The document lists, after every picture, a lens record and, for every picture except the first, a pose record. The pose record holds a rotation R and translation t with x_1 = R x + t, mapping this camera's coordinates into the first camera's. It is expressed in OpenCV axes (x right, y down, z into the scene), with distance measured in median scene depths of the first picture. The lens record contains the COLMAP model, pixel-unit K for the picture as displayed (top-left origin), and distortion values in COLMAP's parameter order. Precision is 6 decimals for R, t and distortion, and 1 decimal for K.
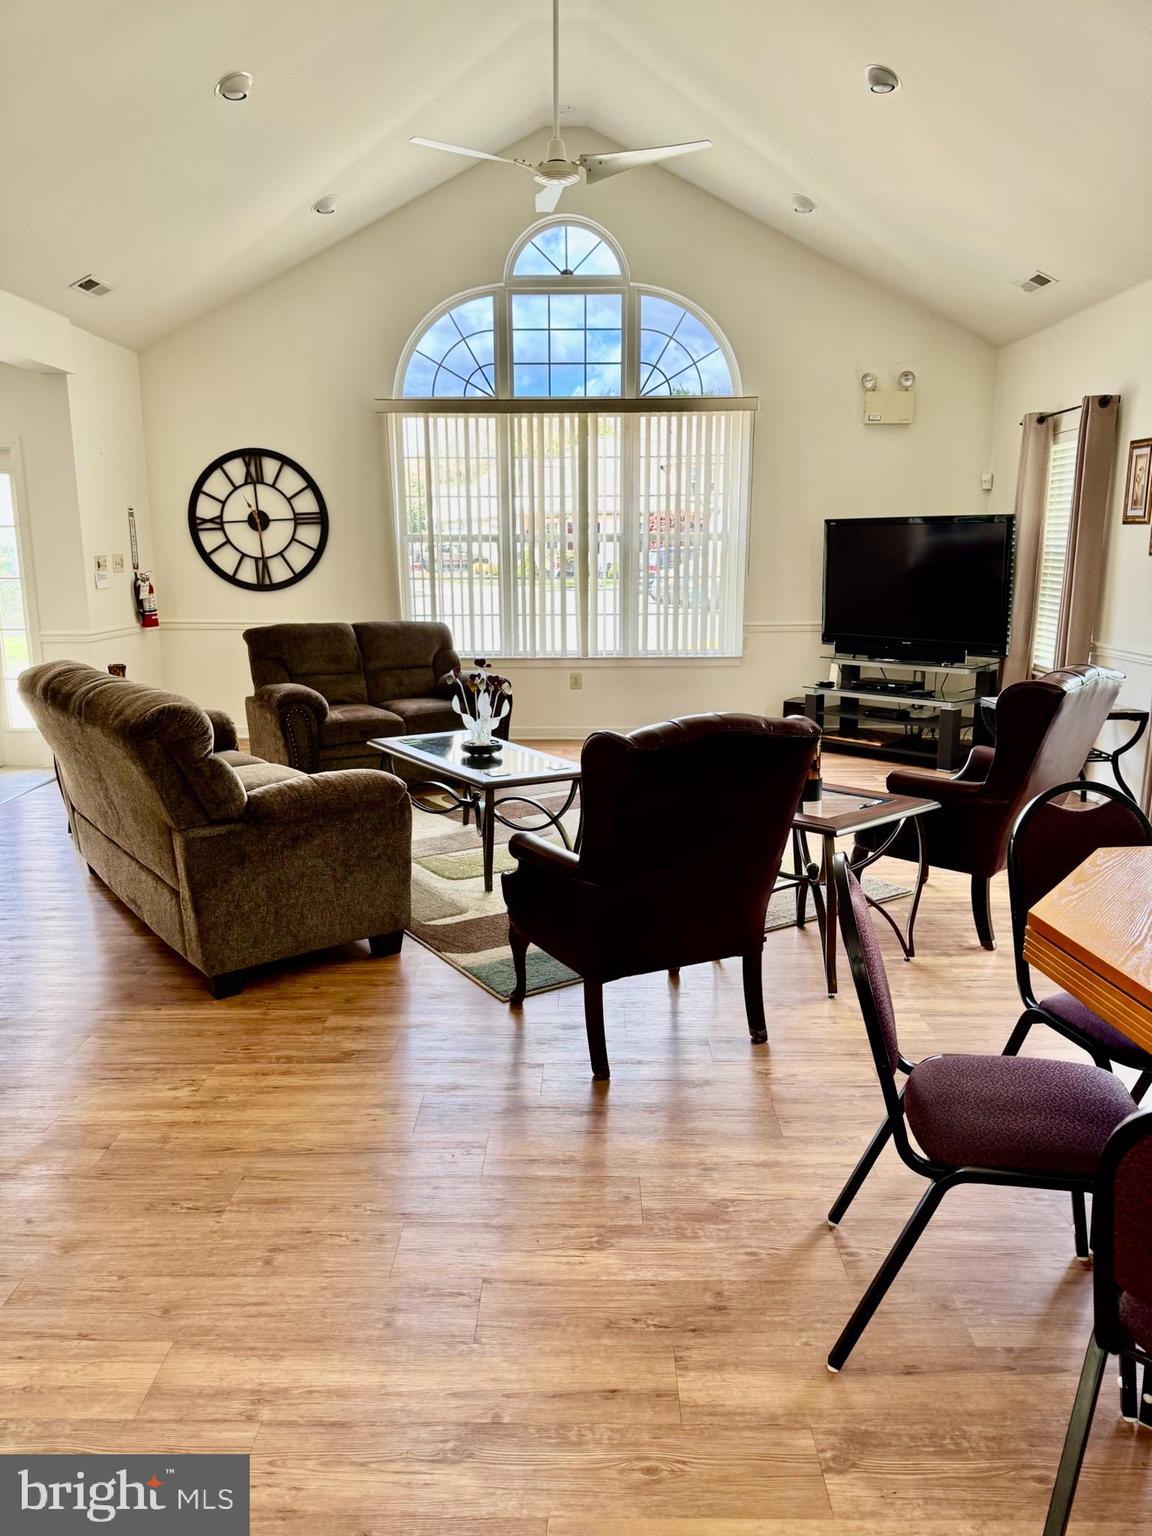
lens RADIAL K [[1092.7, 0, 576.0], [0, 1092.7, 768.0], [0, 0, 1]] dist [0.006947, 0.003826]
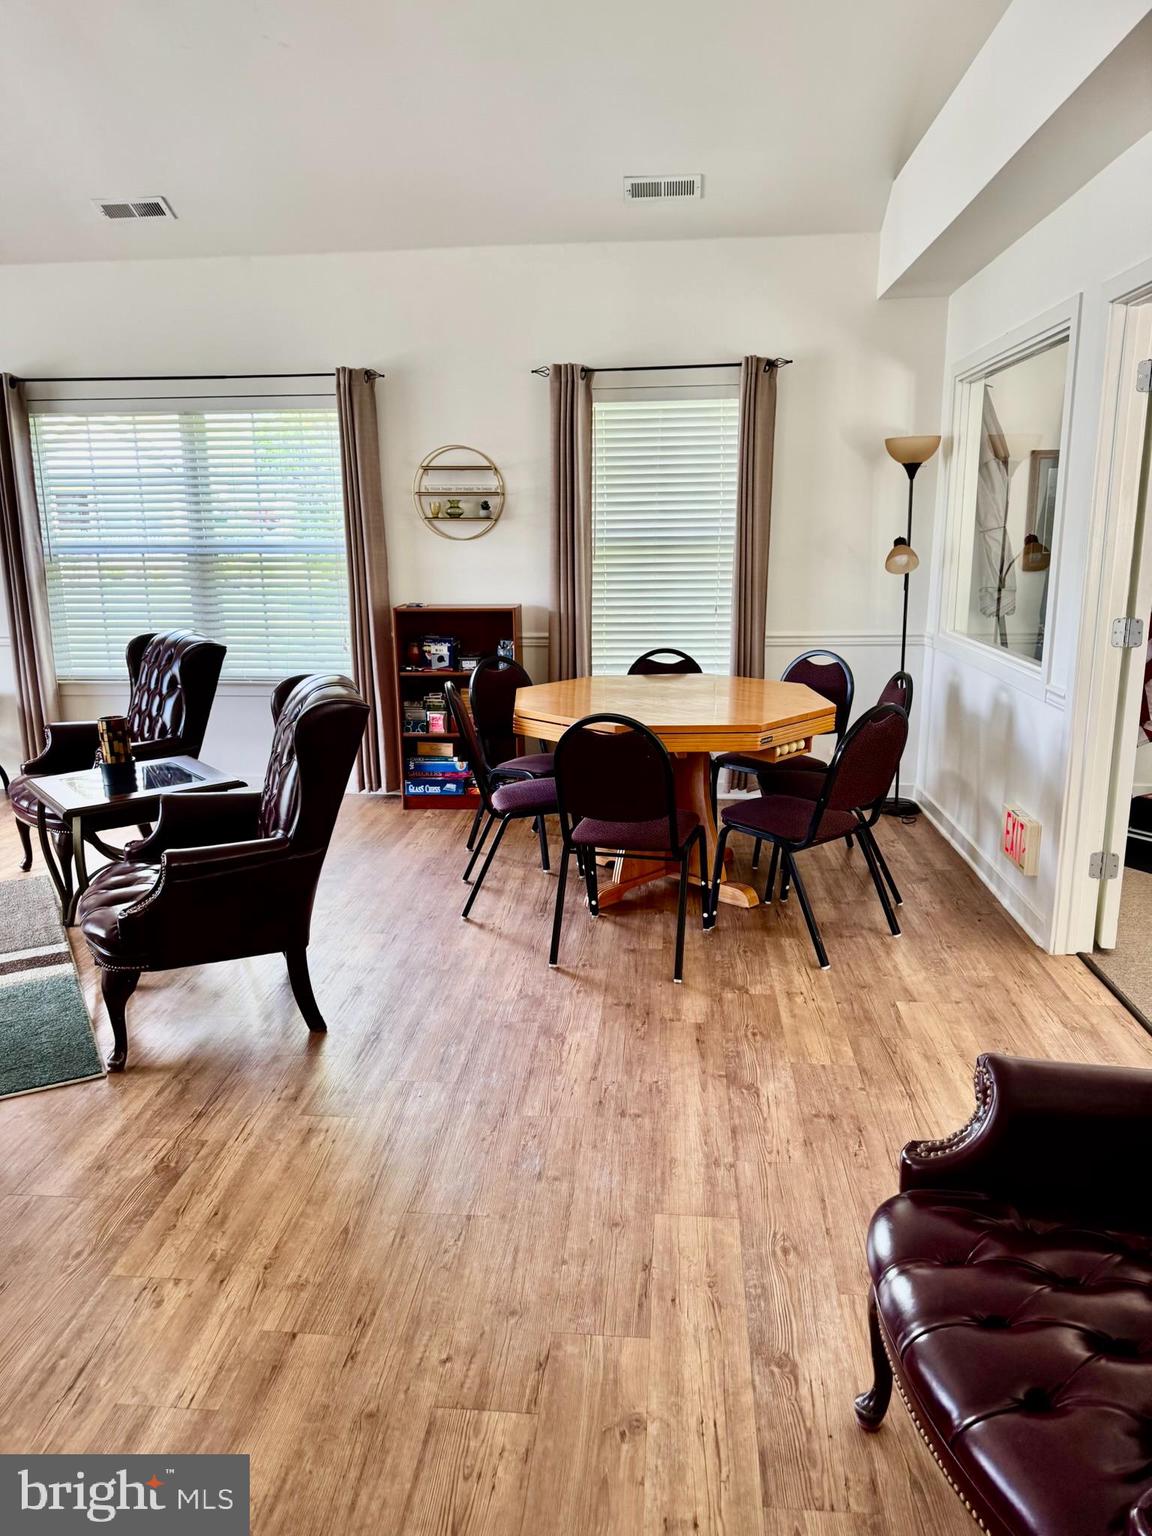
lens RADIAL K [[1098.4, 0, 576.0], [0, 1098.4, 768.0], [0, 0, 1]] dist [0.109560, -0.143793]
pose [[0.077837, -0.215485, 0.973400, -1.385289], [0.221426, 0.955713, 0.193864, -0.163521], [-0.972066, 0.200447, 0.122103, 0.831180]]
